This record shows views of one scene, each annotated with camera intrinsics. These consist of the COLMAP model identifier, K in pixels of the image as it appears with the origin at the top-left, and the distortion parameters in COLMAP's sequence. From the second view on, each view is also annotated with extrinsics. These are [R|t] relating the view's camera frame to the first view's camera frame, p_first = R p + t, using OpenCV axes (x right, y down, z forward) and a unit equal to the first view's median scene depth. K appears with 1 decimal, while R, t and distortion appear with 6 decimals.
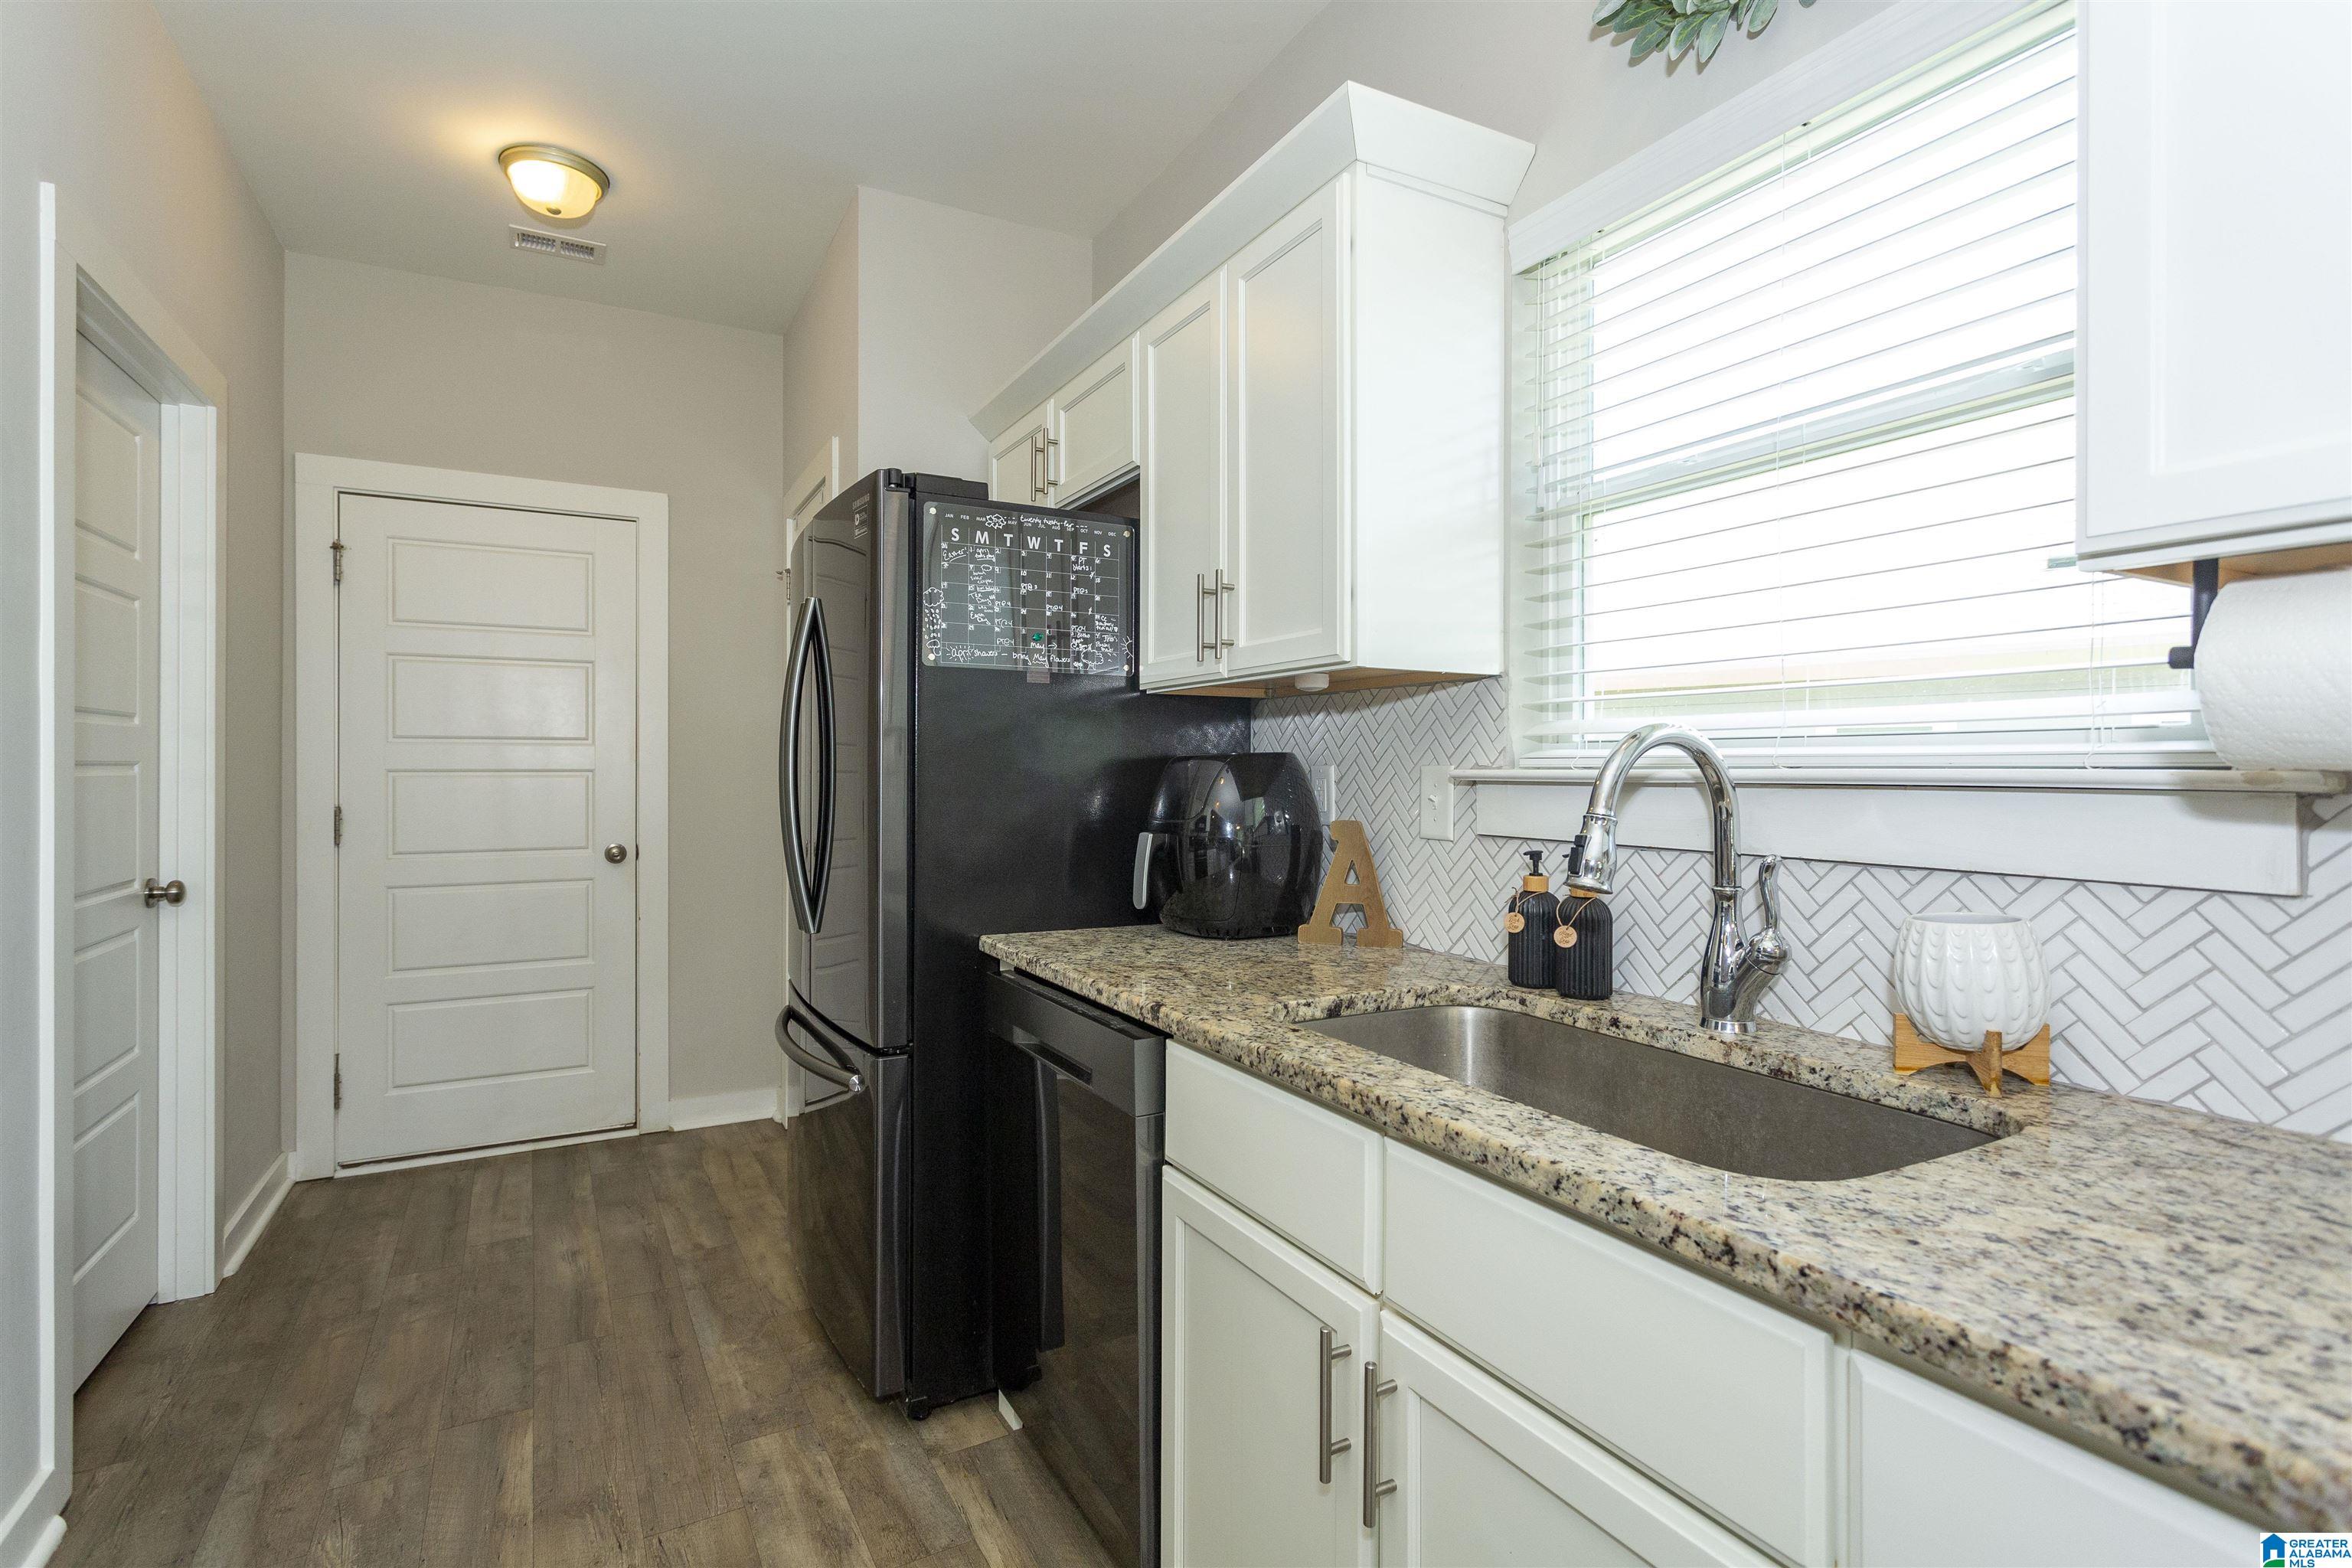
lens RADIAL K [[1124.3, 0, 1160.7], [0, 1124.3, 767.3], [0, 0, 1]] dist [0.001790, 0.001712]
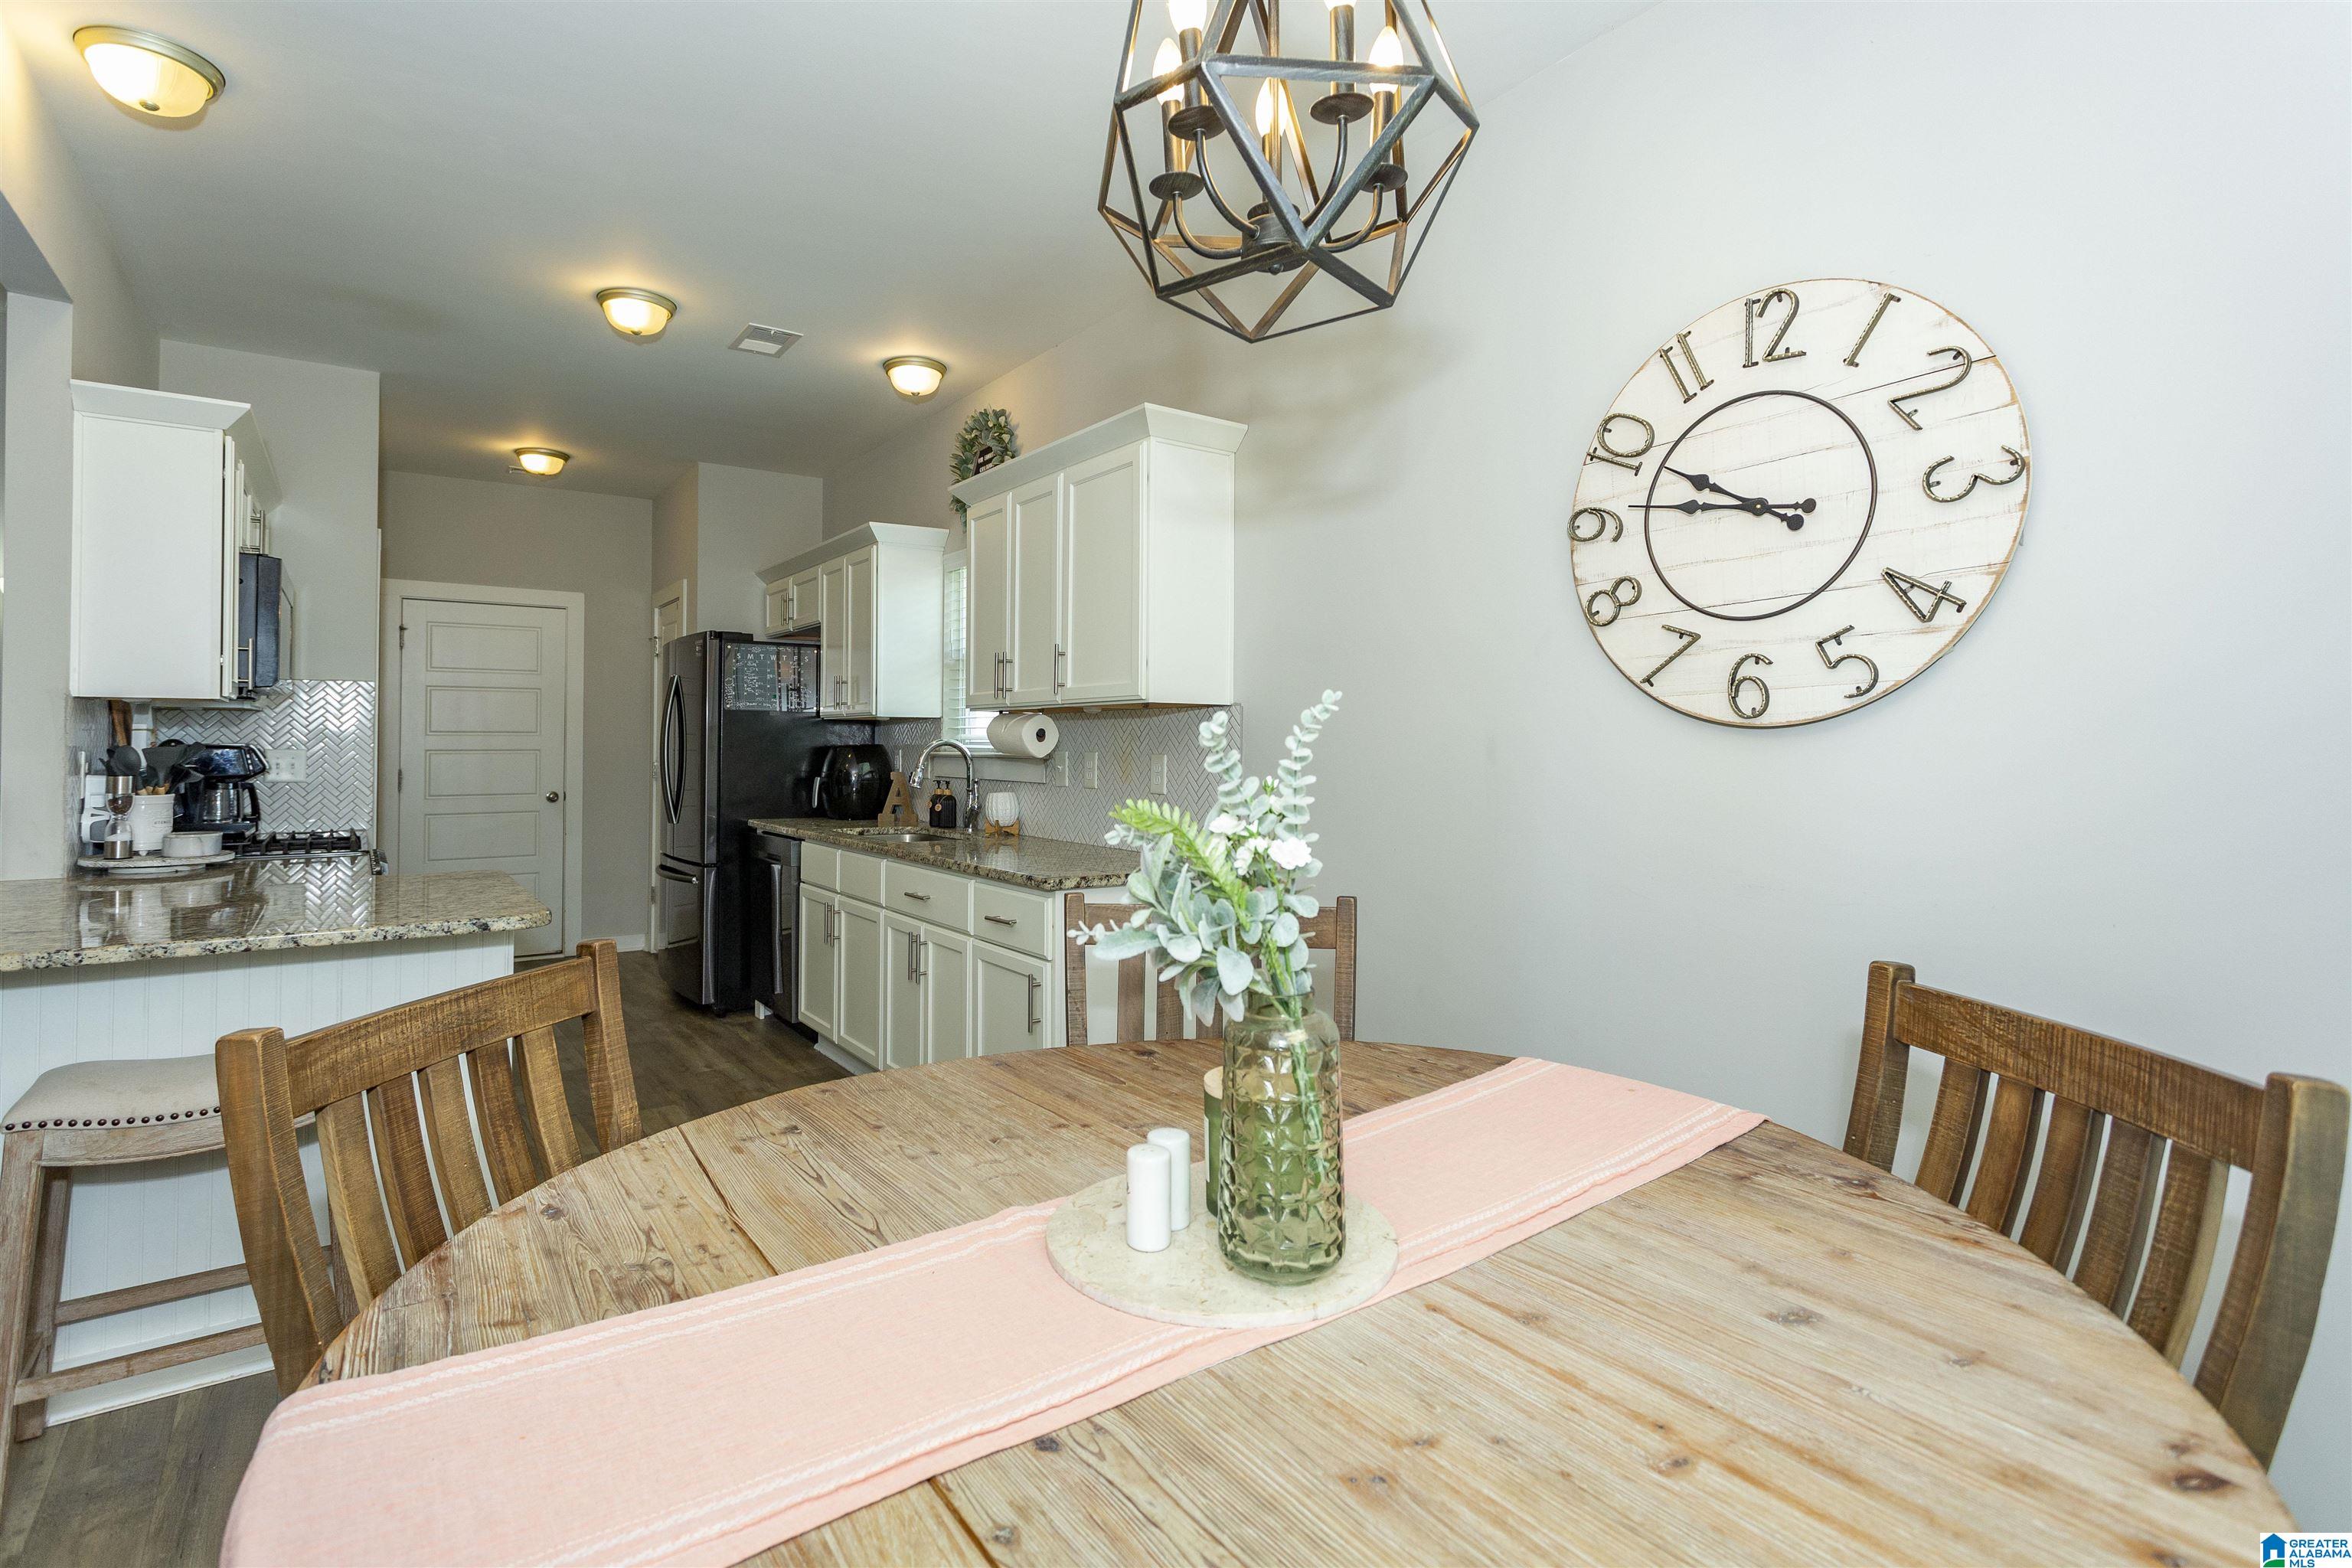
lens RADIAL K [[1124.3, 0, 1145.7], [0, 1124.3, 728.2], [0, 0, 1]] dist [0.001790, 0.001712]
pose [[0.992799, 0.004280, 0.119715, 0.455132], [-0.002692, 0.999906, -0.013426, -0.020624], [-0.119761, 0.013007, 0.992718, -1.727351]]
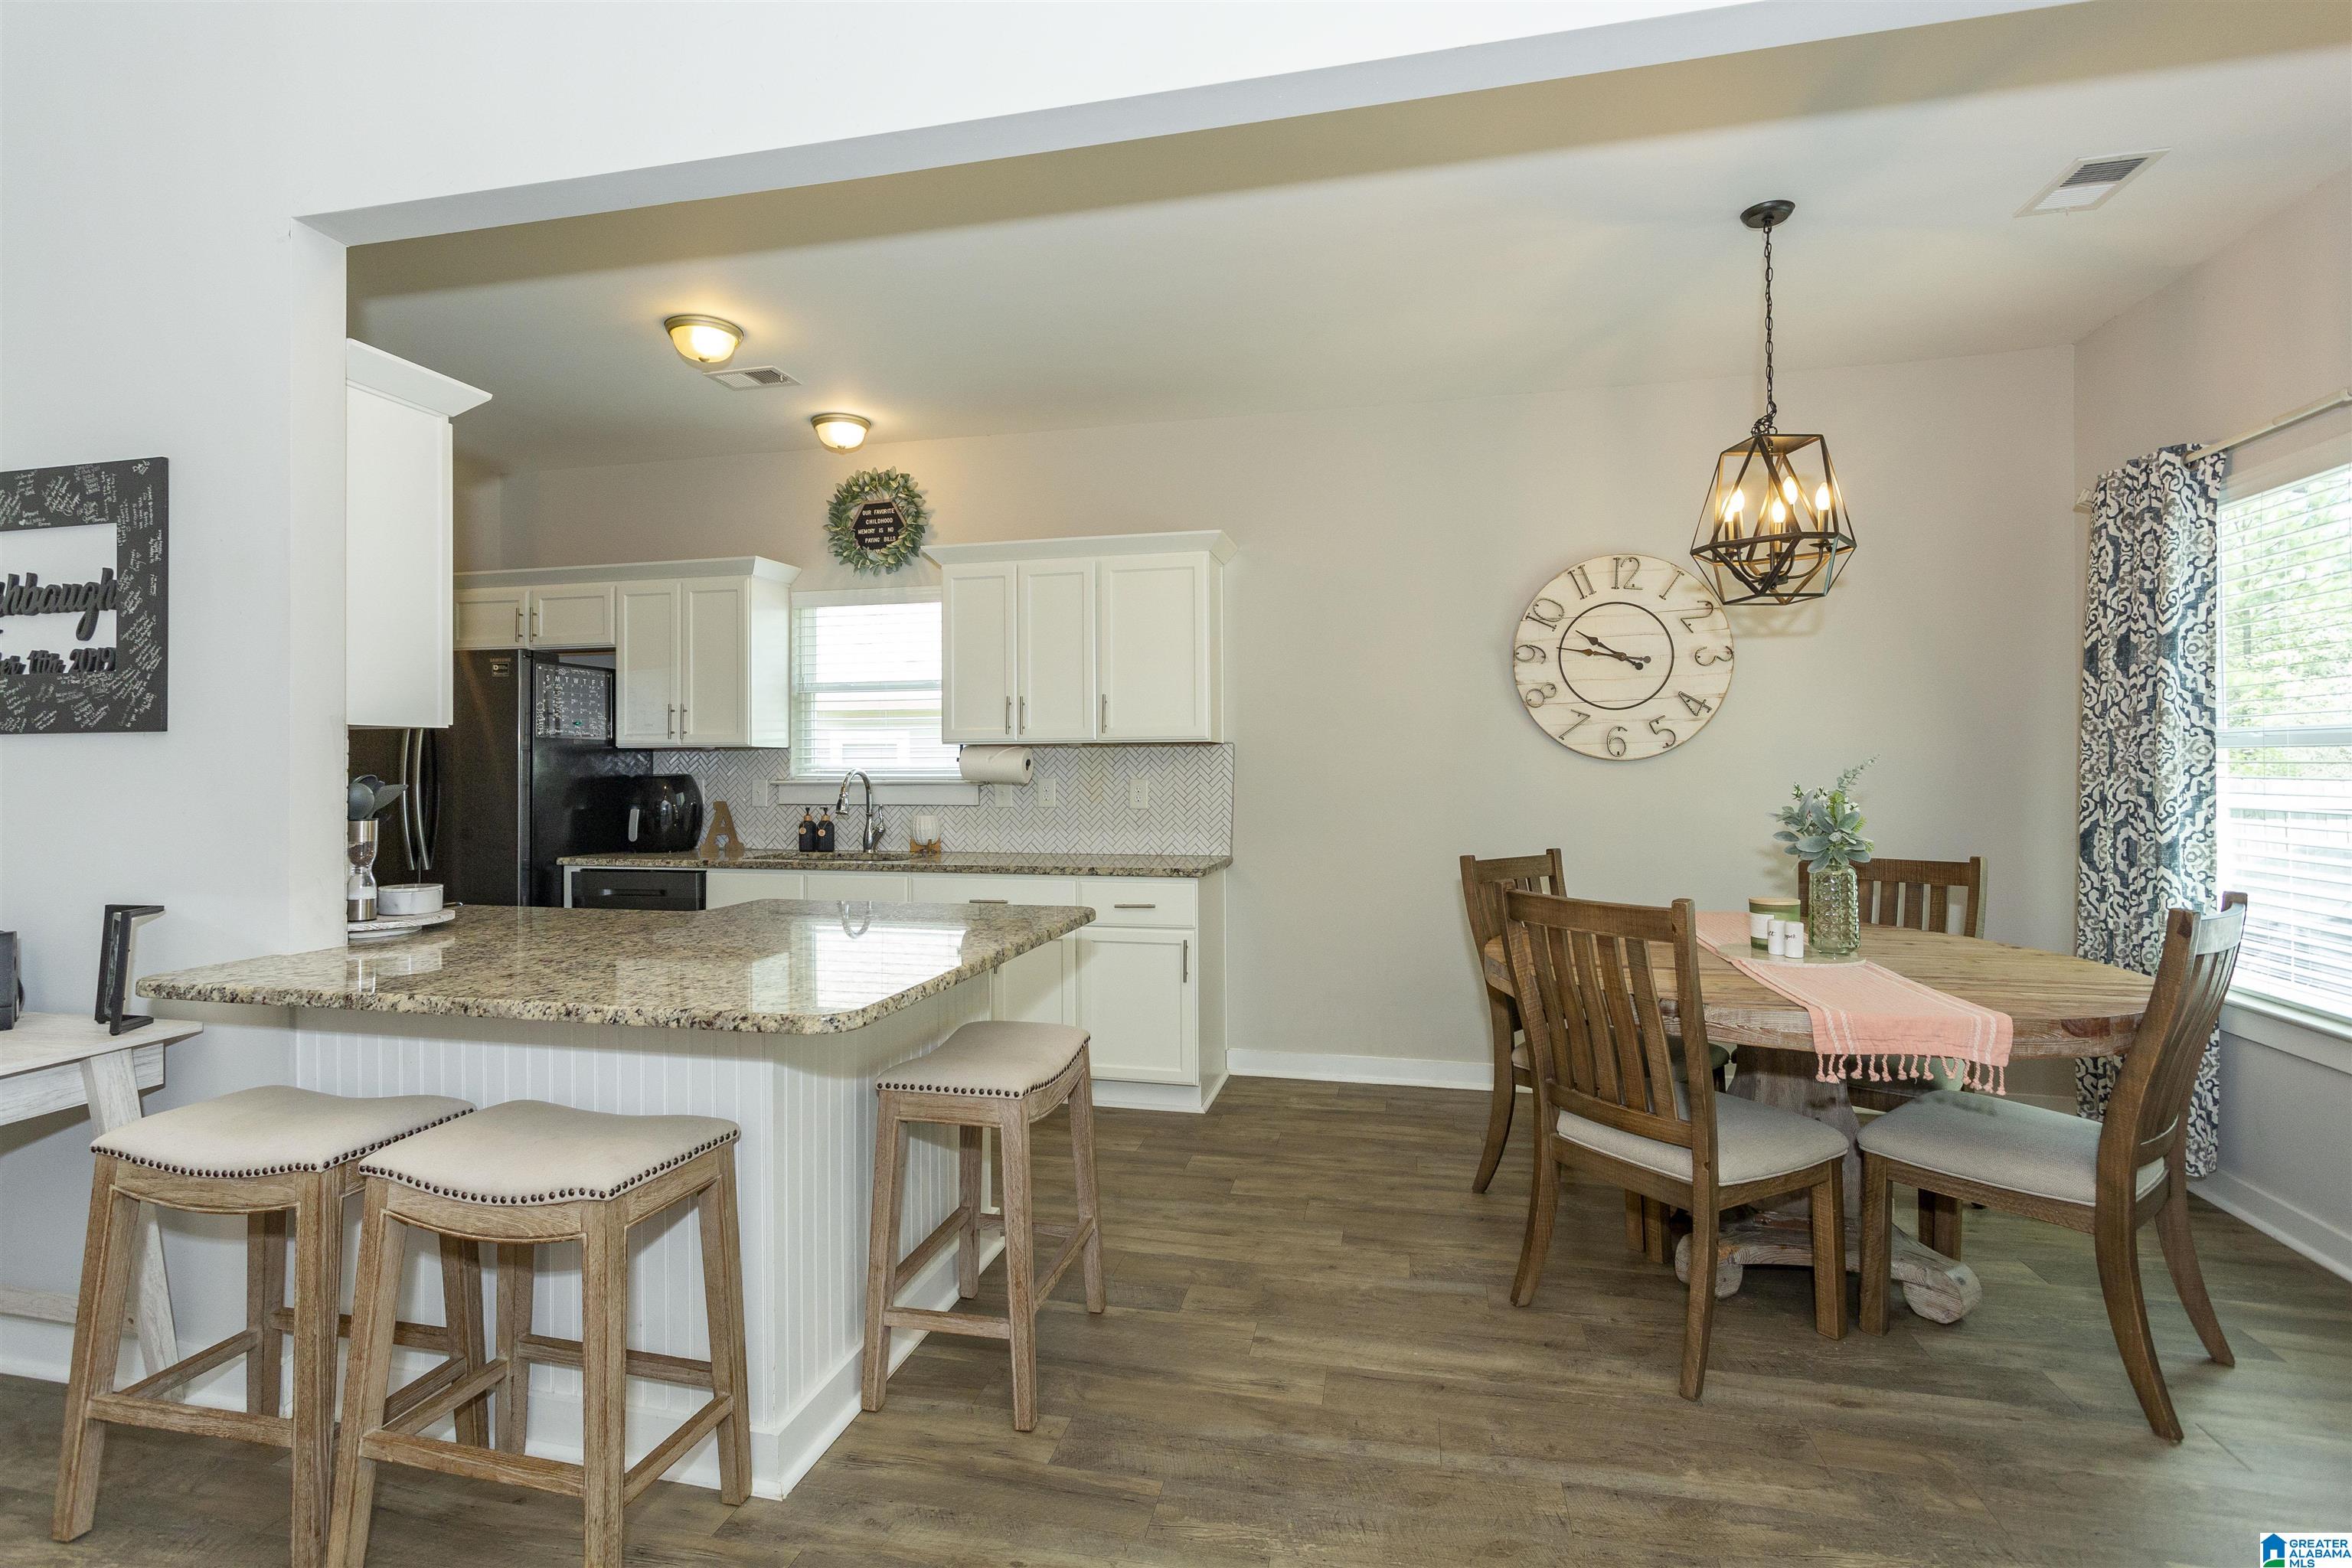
lens RADIAL K [[1124.3, 0, 1155.6], [0, 1124.3, 749.6], [0, 0, 1]] dist [0.001790, 0.001712]
pose [[0.667261, 0.007204, 0.744789, -1.161096], [0.004362, 0.999898, -0.013579, -0.032903], [-0.744811, 0.012310, 0.667162, -1.545506]]
